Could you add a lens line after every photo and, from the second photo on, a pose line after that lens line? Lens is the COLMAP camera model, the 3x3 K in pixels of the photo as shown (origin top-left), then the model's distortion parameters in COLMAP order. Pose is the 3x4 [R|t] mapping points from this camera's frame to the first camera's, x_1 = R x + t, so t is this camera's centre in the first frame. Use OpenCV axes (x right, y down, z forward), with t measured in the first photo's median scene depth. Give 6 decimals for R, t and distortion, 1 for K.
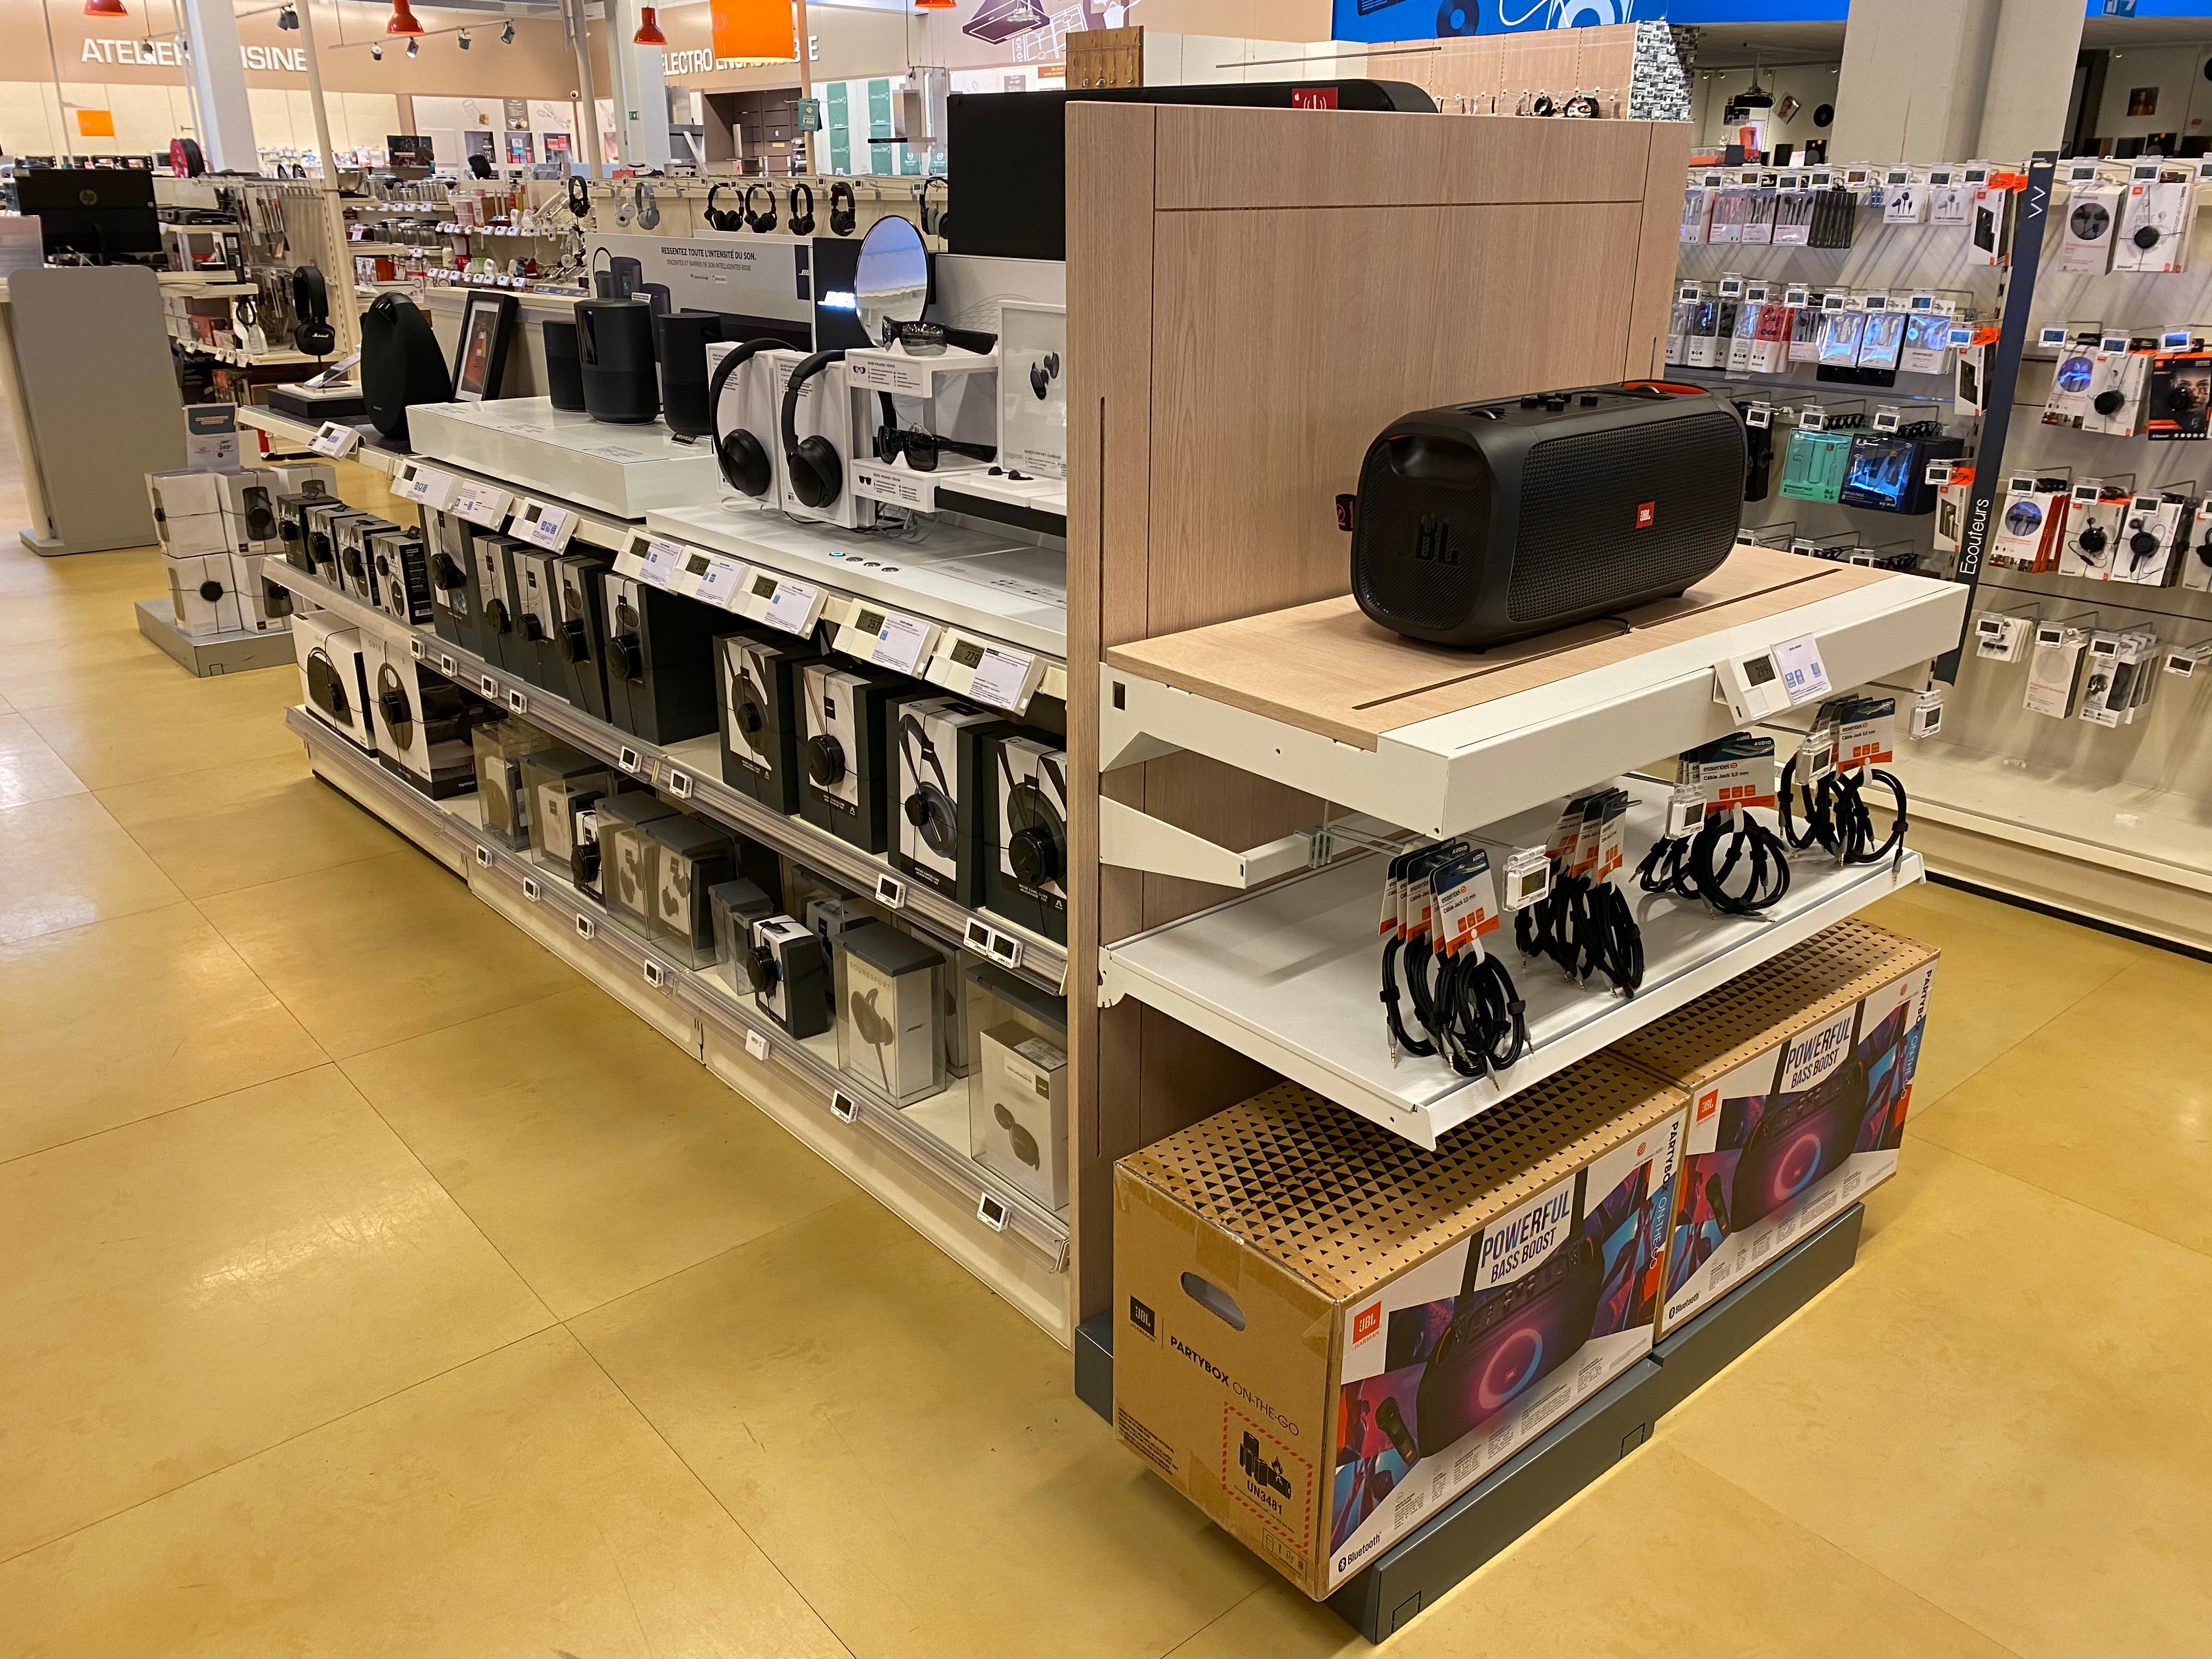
lens RADIAL K [[1697.8, 0, 1097.2], [0, 1697.8, 835.6], [0, 0, 1]] dist [0.013680, -0.005059]
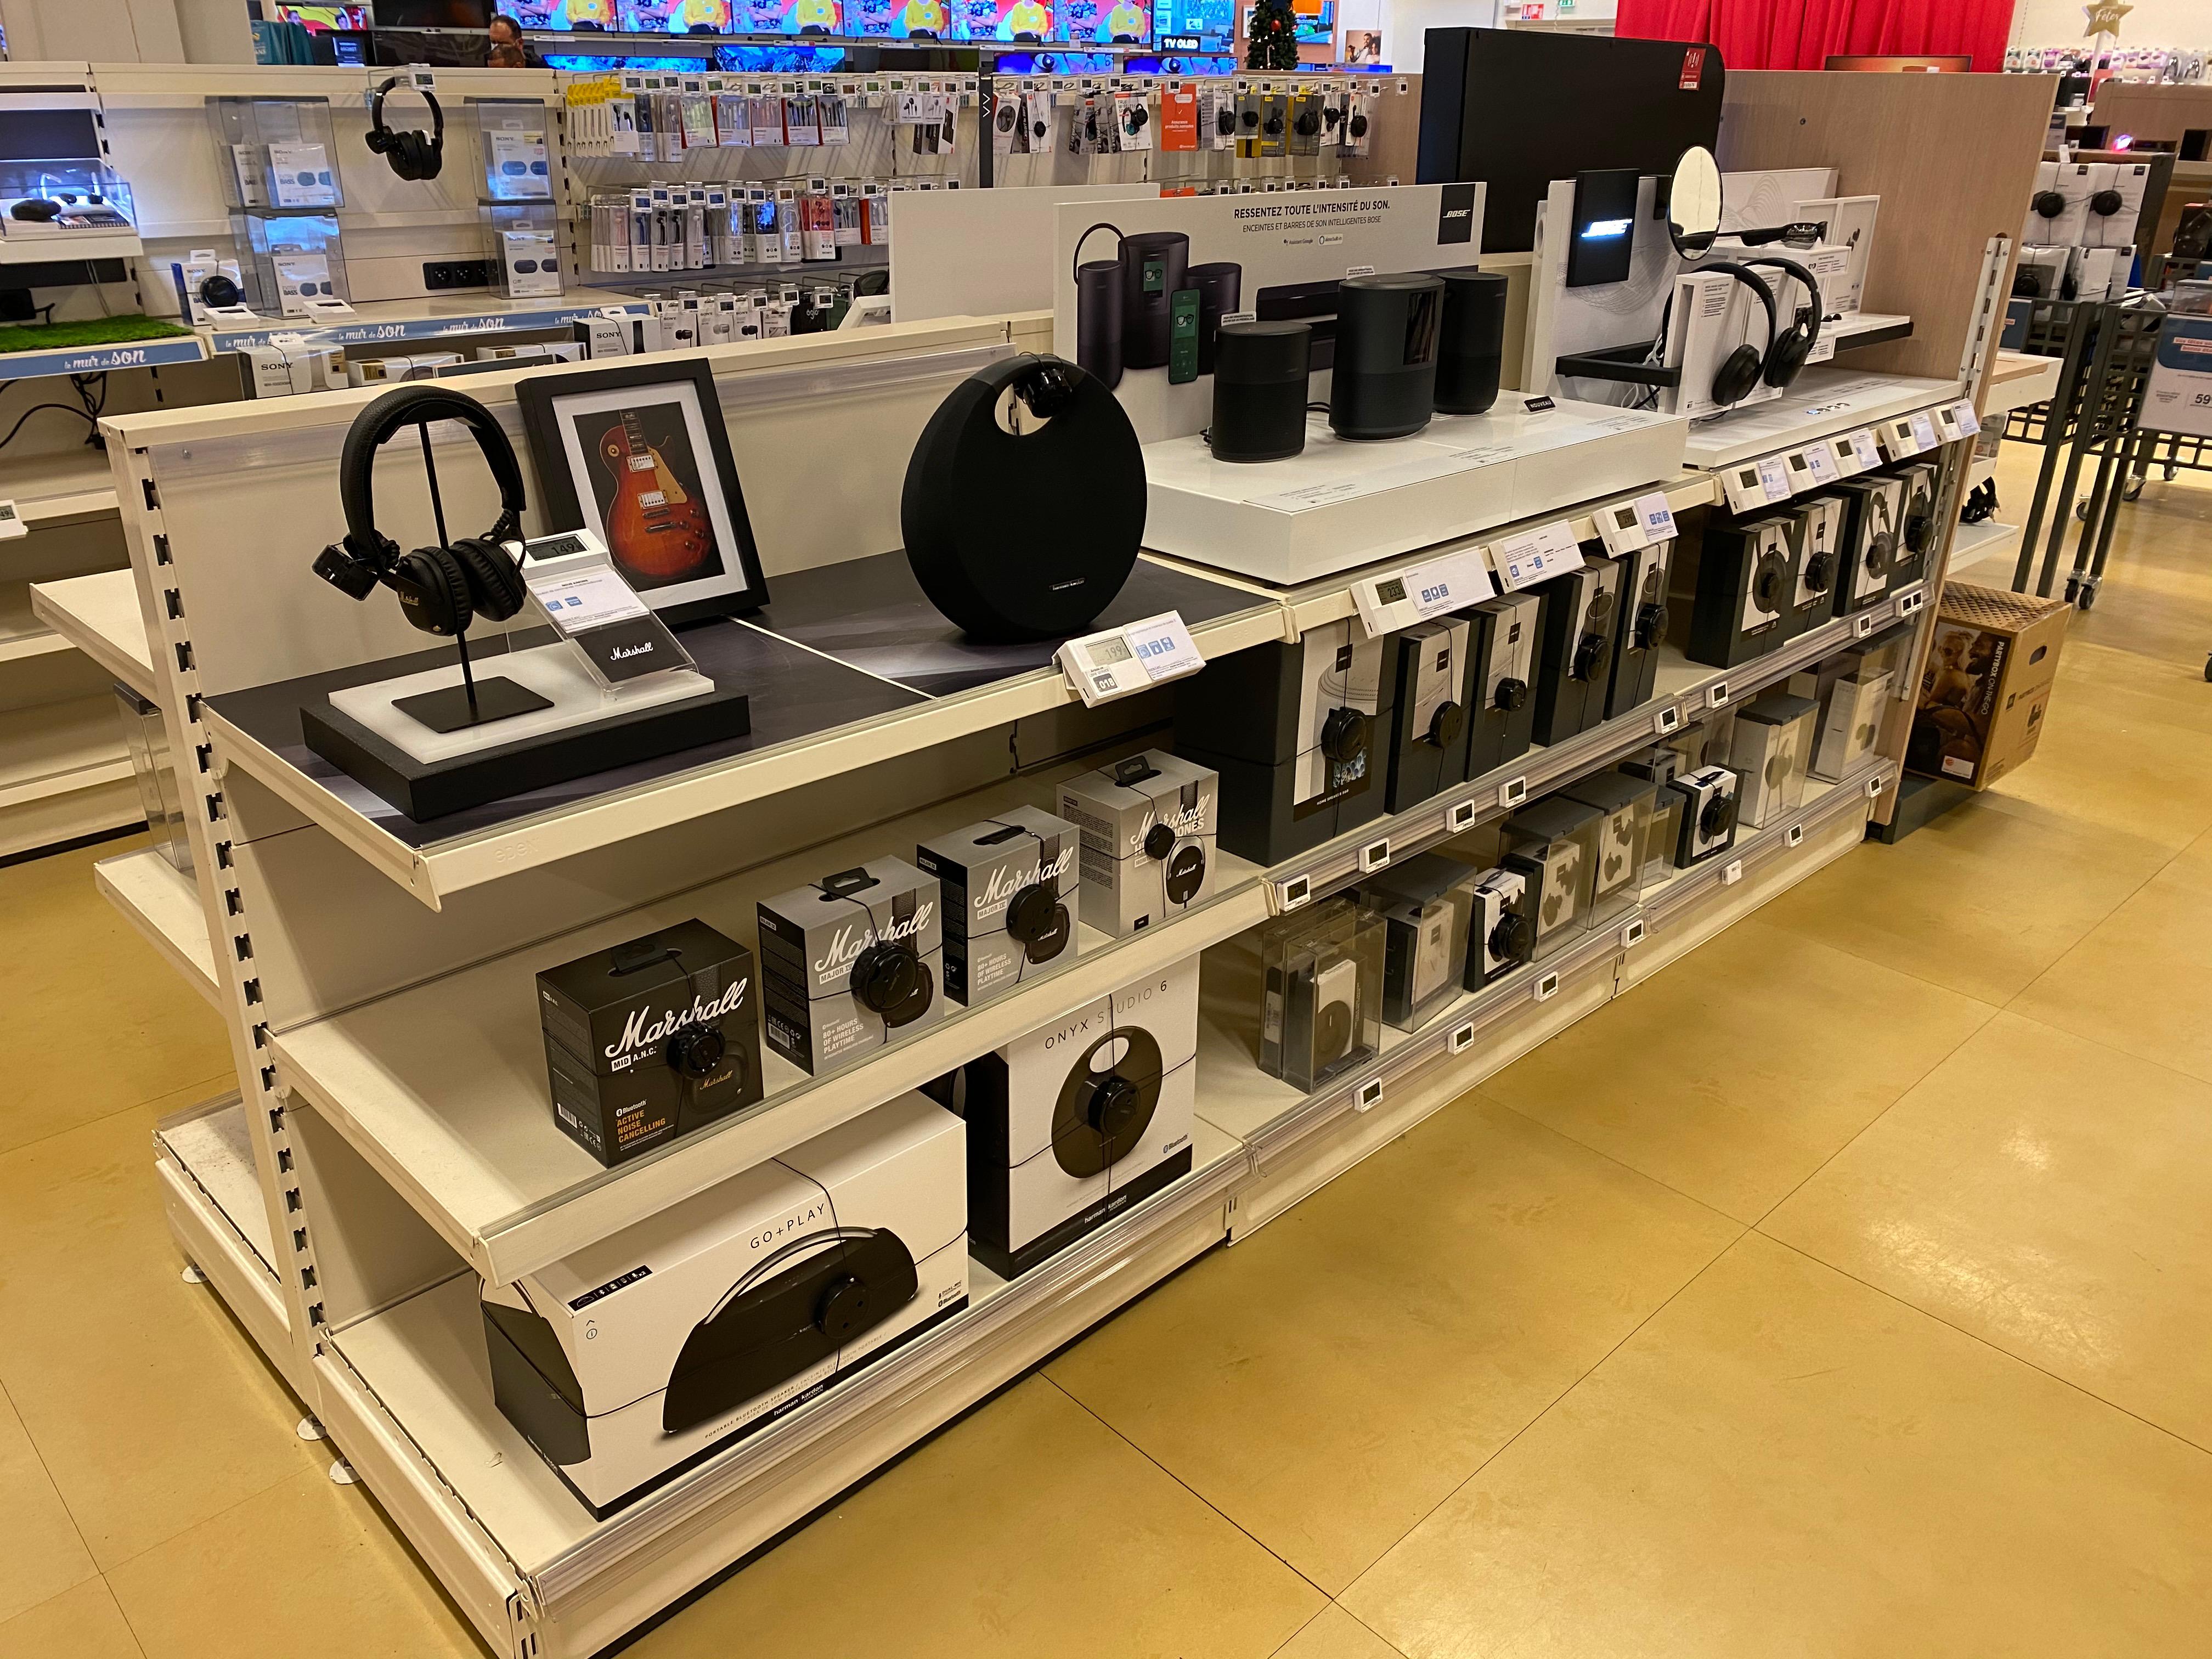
lens RADIAL K [[1697.8, 0, 1098.2], [0, 1697.8, 821.1], [0, 0, 1]] dist [0.013680, -0.005059]
pose [[-0.067667, -0.401599, 0.913313, -1.159007], [0.347335, 0.848665, 0.398906, -0.492937], [-0.935297, 0.344218, 0.082063, 1.230997]]
